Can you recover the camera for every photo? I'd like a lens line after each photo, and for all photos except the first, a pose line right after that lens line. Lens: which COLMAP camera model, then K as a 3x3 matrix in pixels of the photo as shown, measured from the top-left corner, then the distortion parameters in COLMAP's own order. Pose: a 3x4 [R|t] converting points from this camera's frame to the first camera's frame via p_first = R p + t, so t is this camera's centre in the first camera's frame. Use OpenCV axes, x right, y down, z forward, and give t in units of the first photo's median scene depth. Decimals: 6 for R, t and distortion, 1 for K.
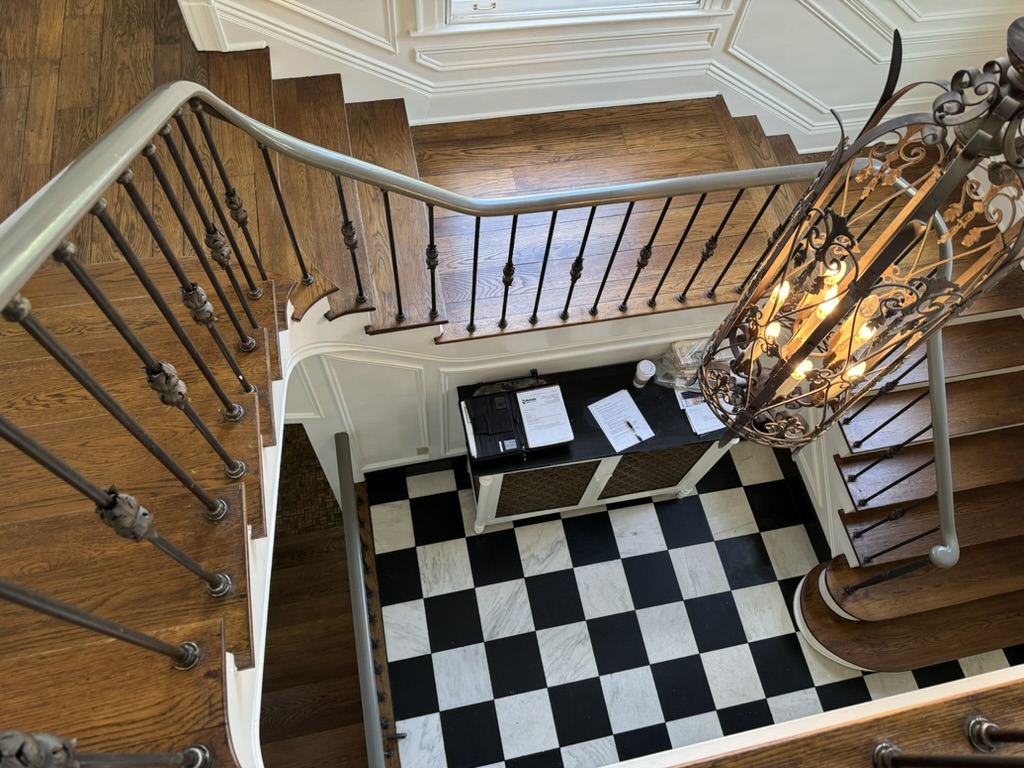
lens RADIAL K [[726.2, 0, 511.1], [0, 726.2, 384.8], [0, 0, 1]] dist [-0.021337, 0.000596]
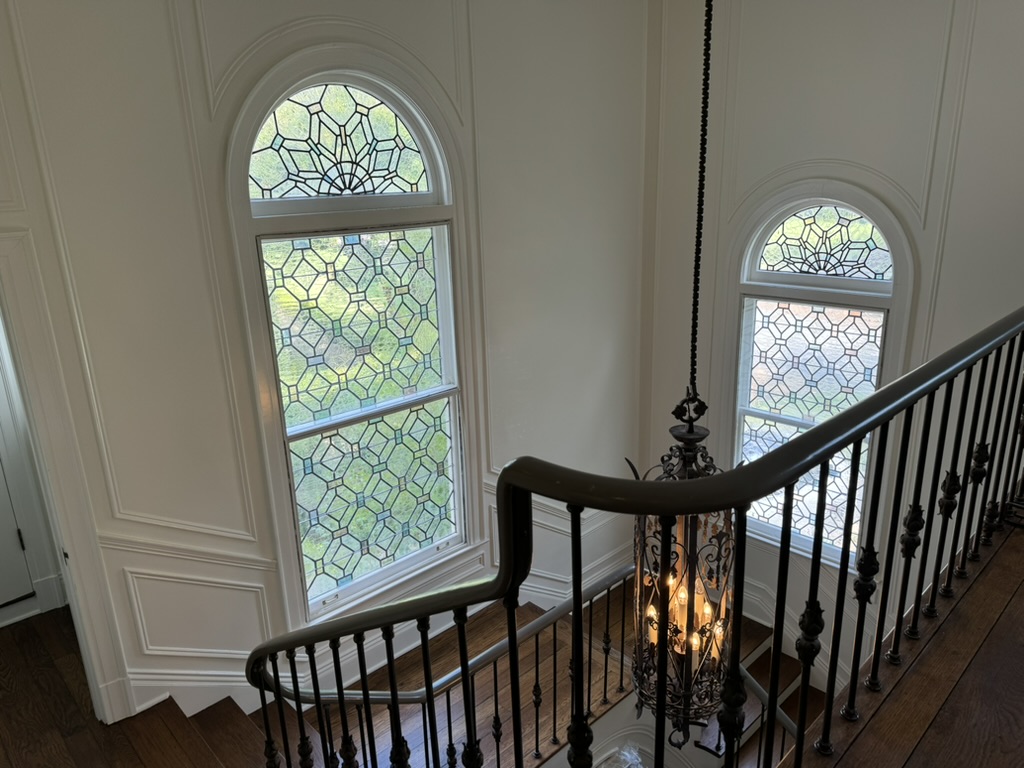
lens RADIAL K [[726.2, 0, 511.4], [0, 726.2, 385.3], [0, 0, 1]] dist [-0.021337, 0.000596]
pose [[0.834823, -0.250482, 0.490234, -0.326745], [0.528391, 0.614503, -0.585823, 0.200471], [-0.154512, 0.748094, 0.645354, -0.221140]]
